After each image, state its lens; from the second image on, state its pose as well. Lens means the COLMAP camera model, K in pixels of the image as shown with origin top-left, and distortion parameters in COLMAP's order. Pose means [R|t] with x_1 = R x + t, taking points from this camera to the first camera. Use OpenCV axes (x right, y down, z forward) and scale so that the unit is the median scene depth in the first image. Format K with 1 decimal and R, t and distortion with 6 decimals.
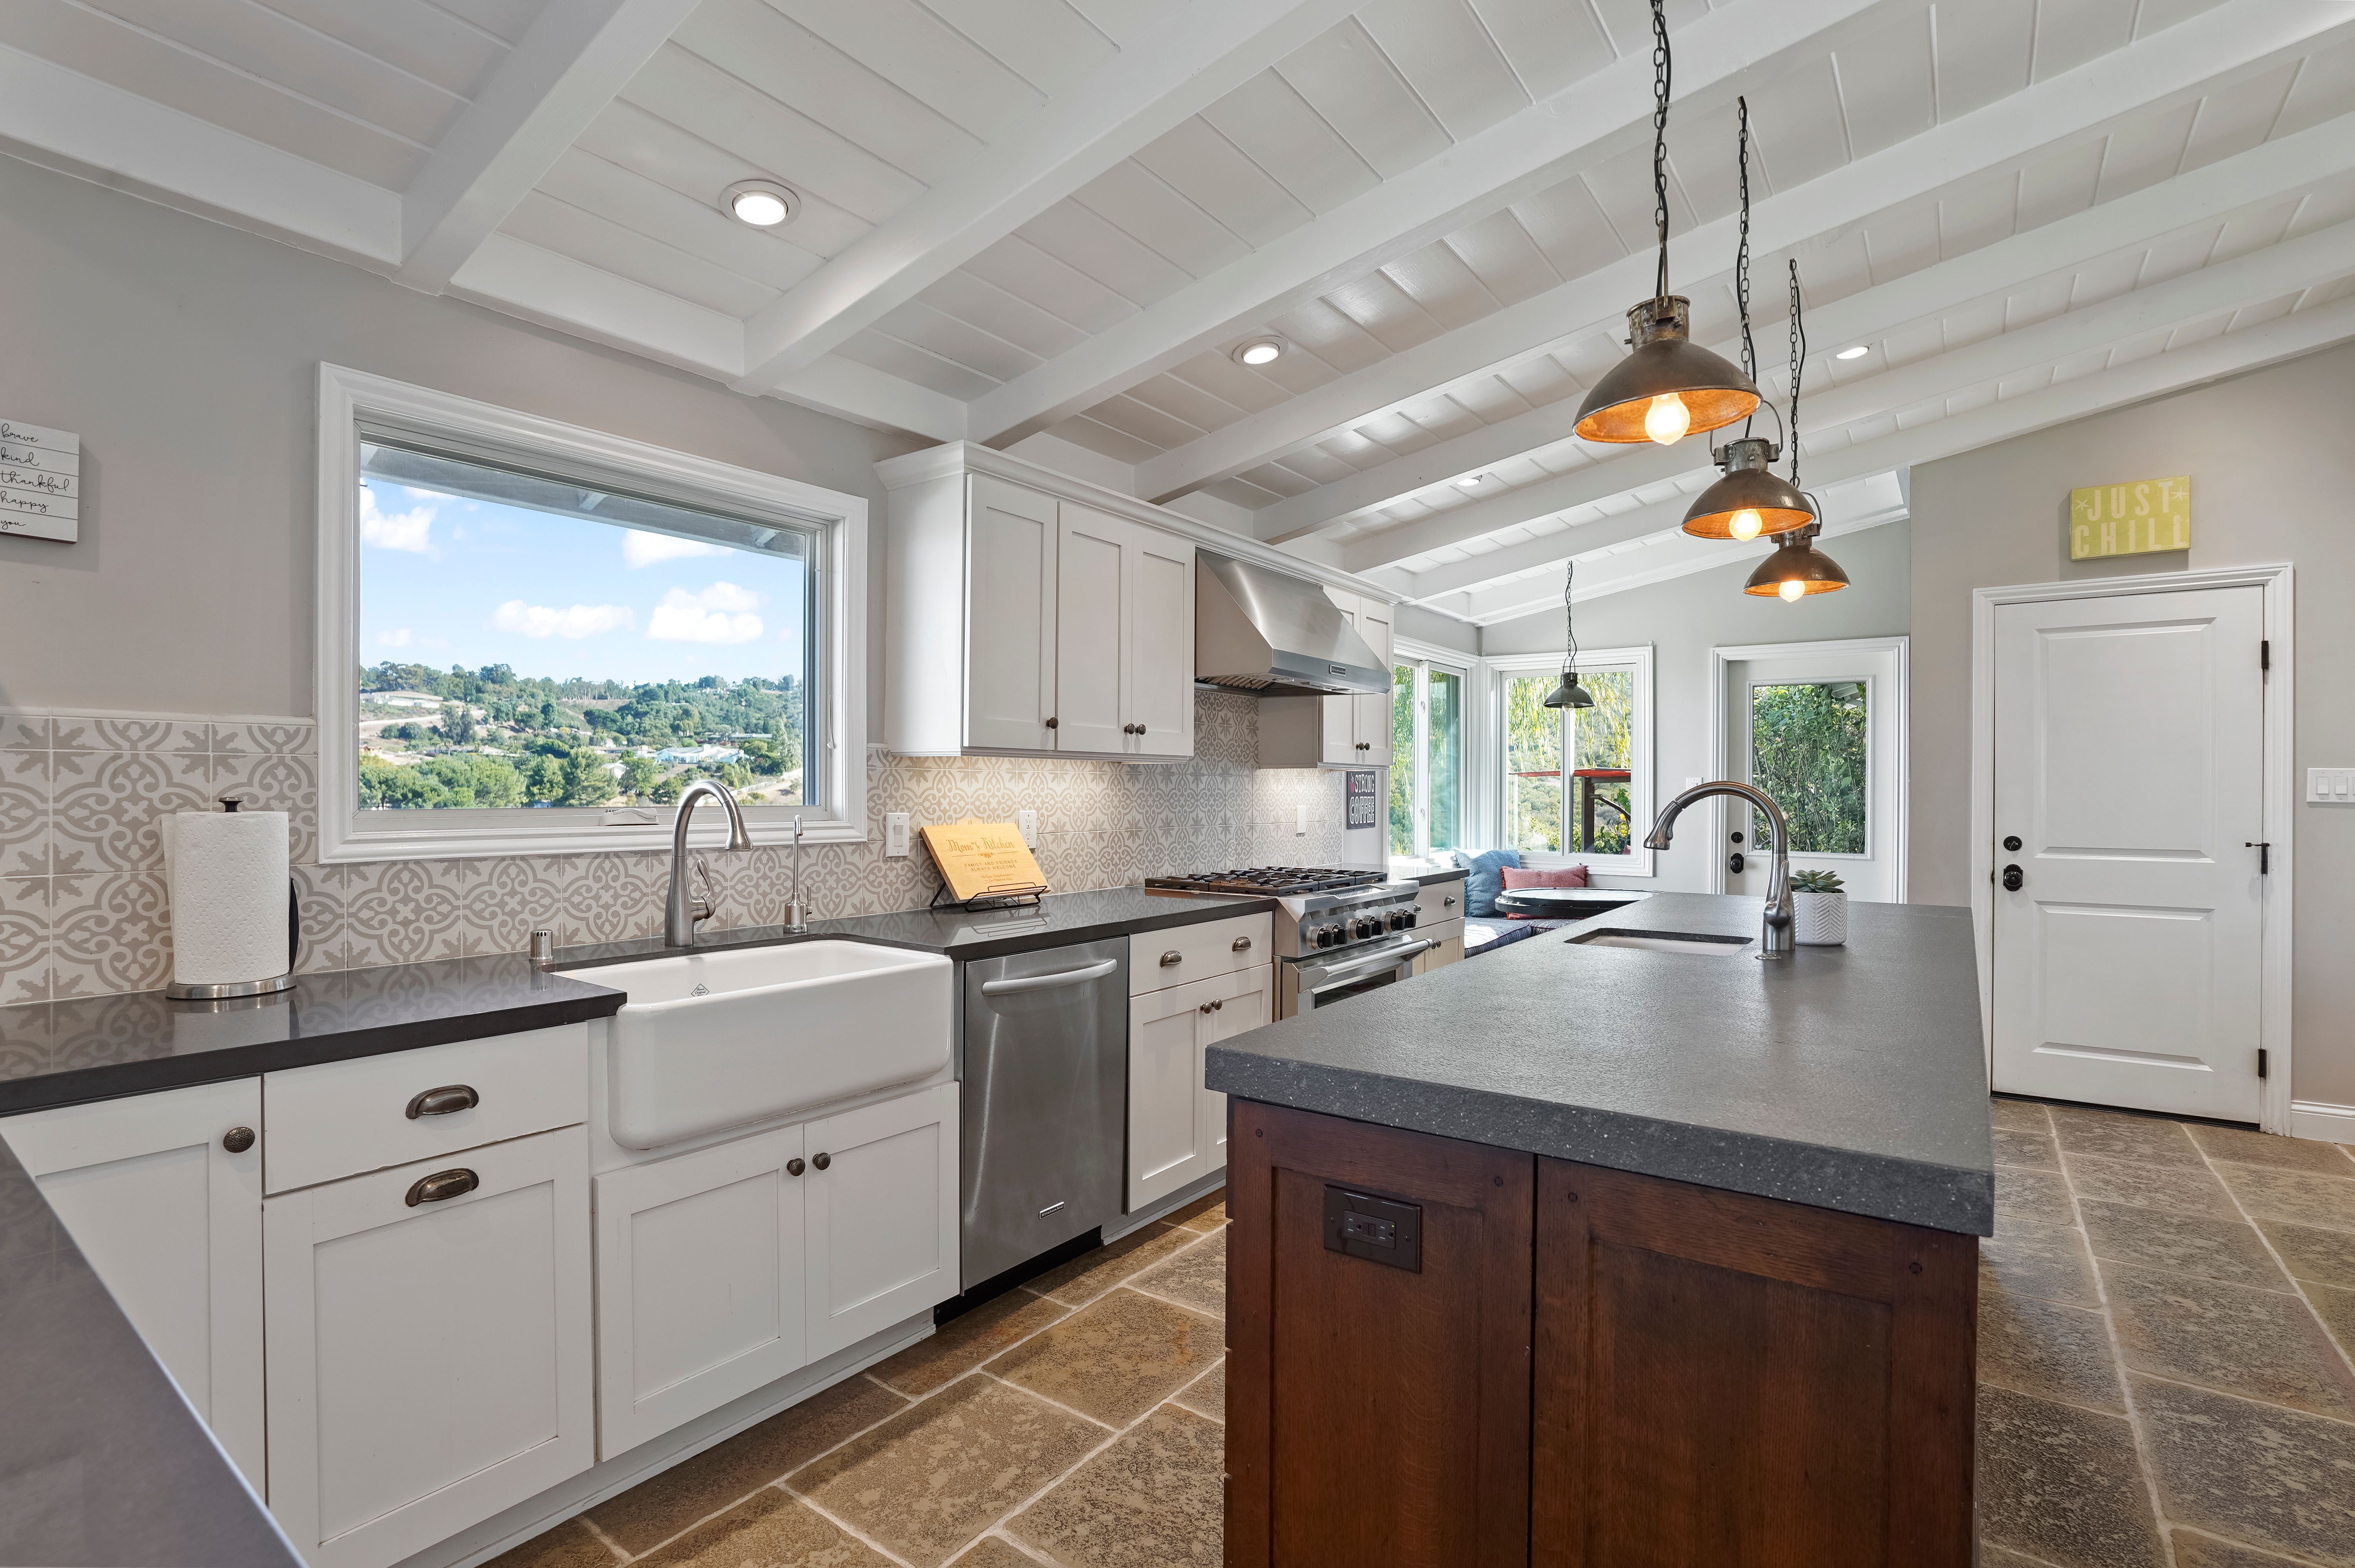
lens RADIAL K [[1094.1, 0, 1156.4], [0, 1094.1, 796.0], [0, 0, 1]] dist [-0.044130, 0.009671]
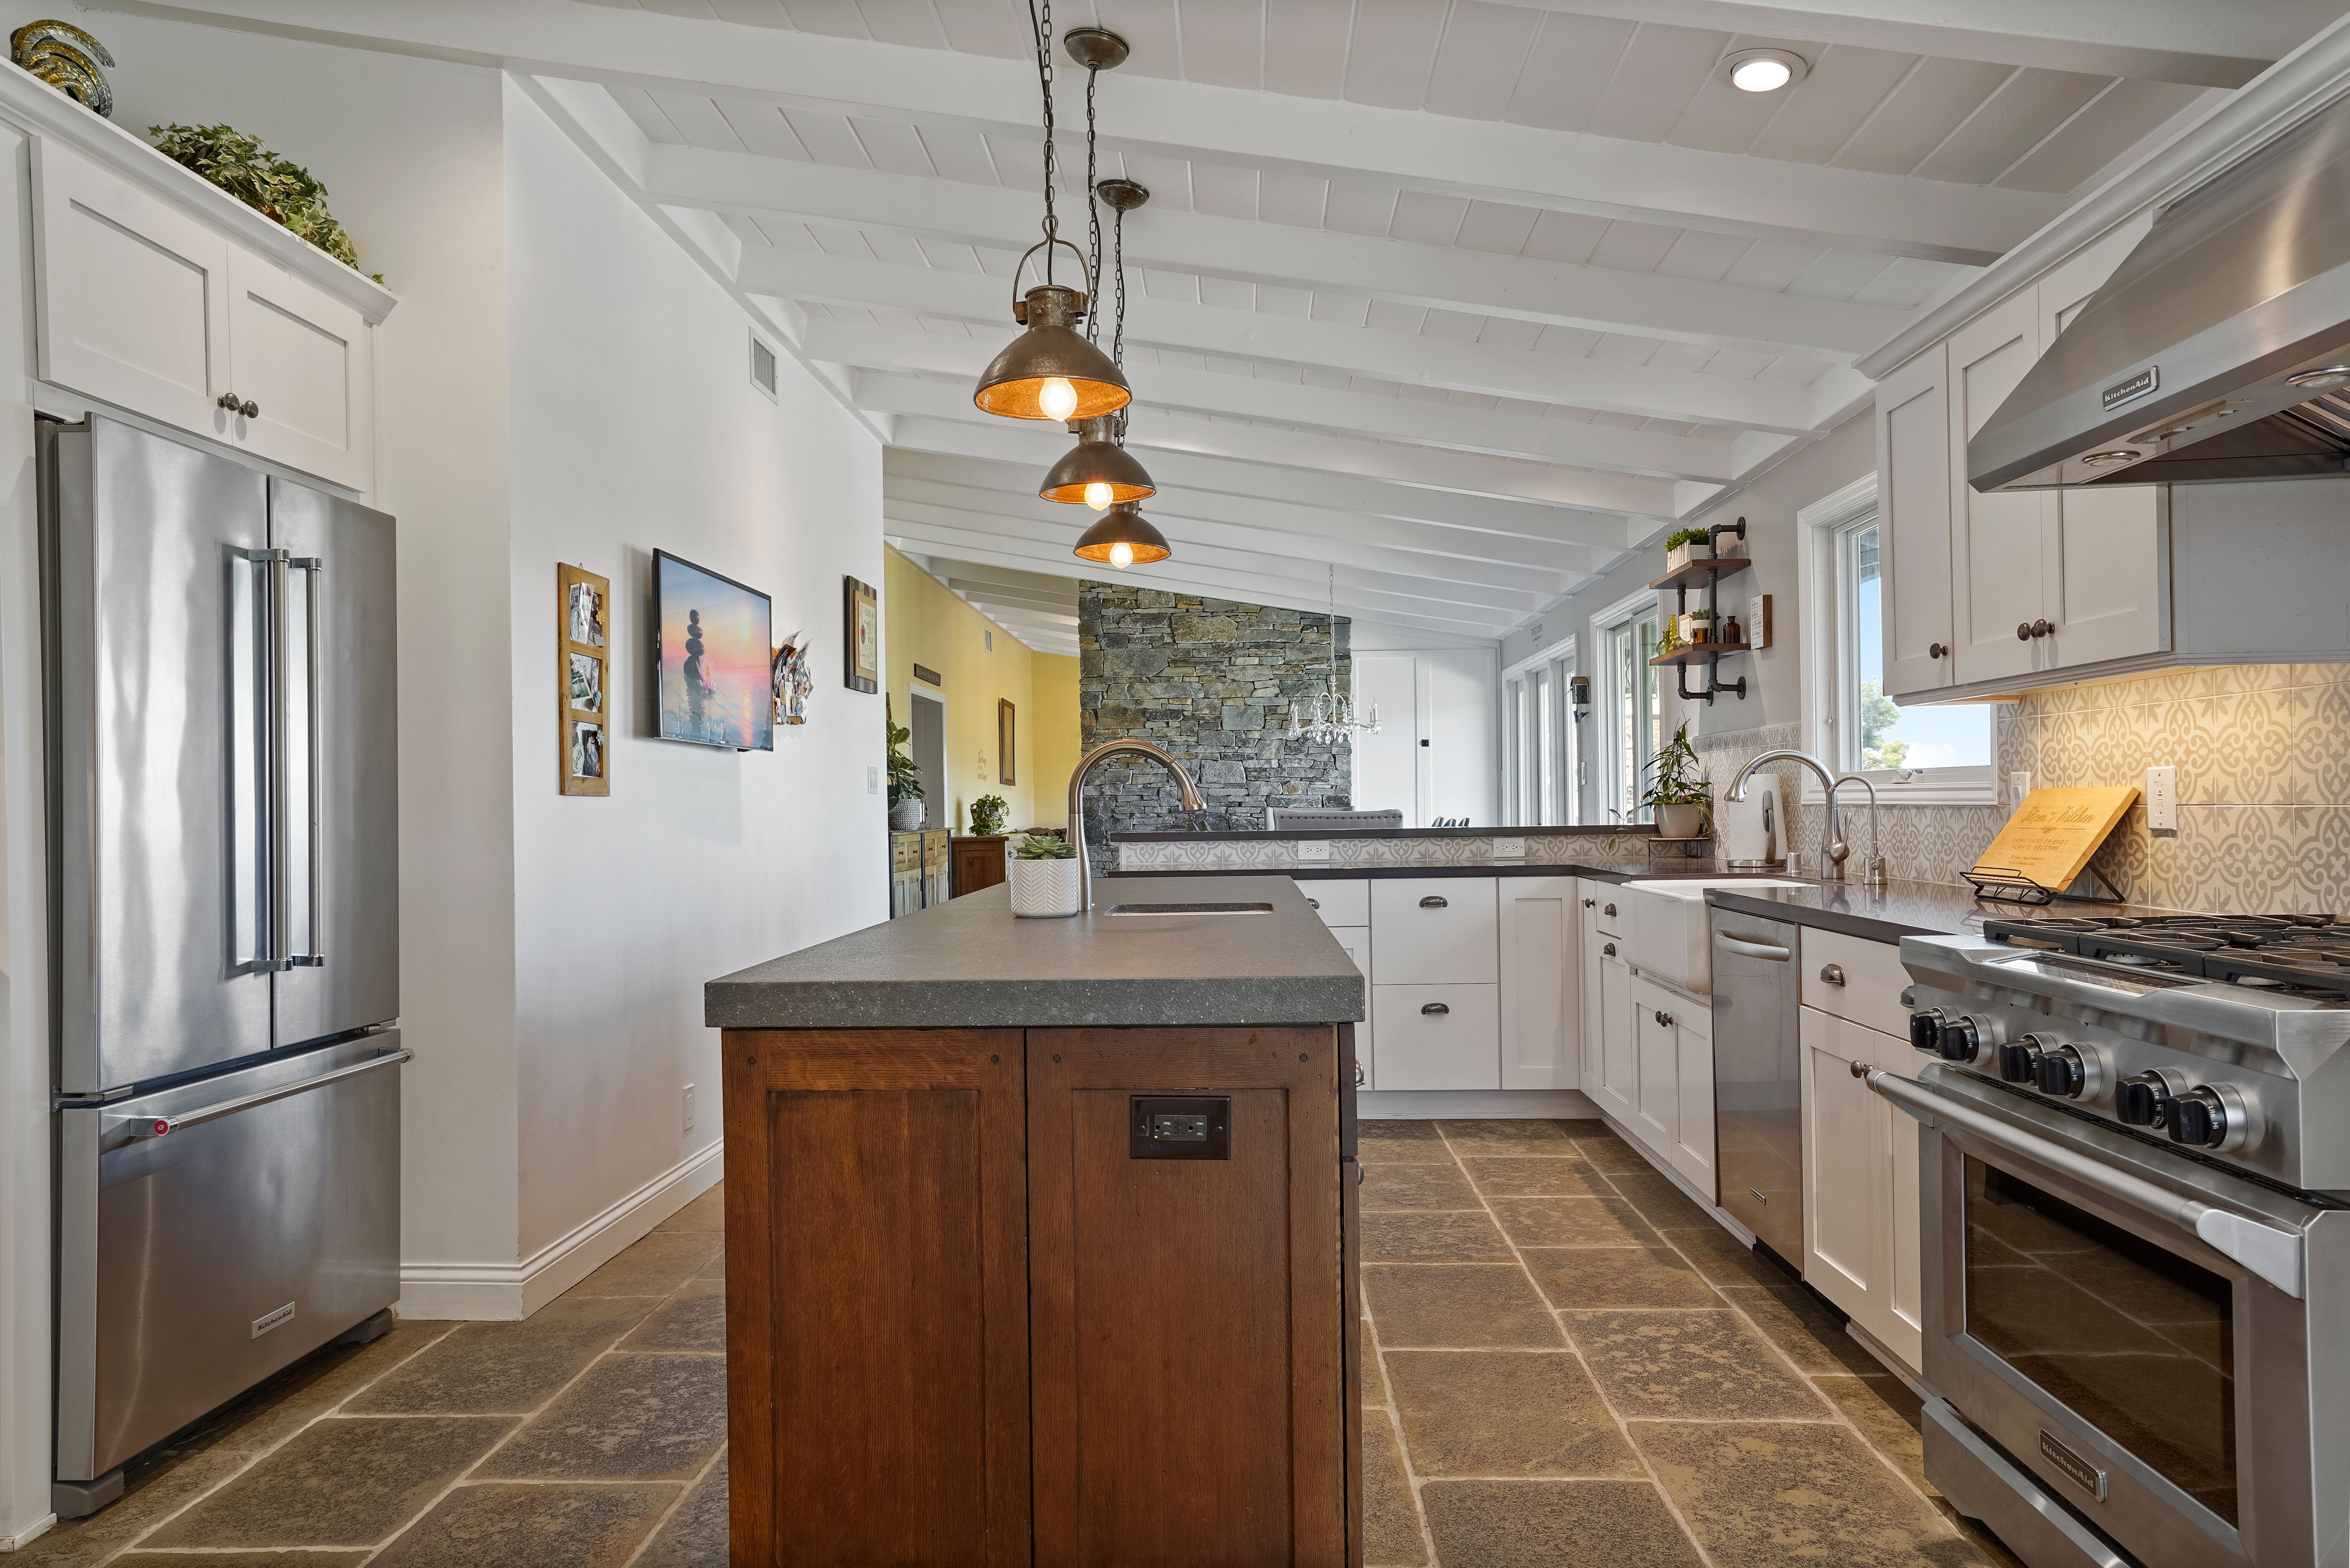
lens RADIAL K [[1527.3, 0, 1178.5], [0, 1527.3, 807.9], [0, 0, 1]] dist [-0.016646, 0.030934]
pose [[-0.819962, 0.011304, -0.572306, 0.802508], [0.010058, 0.999935, 0.005340, 0.025710], [0.572329, -0.001377, -0.820023, 1.354695]]
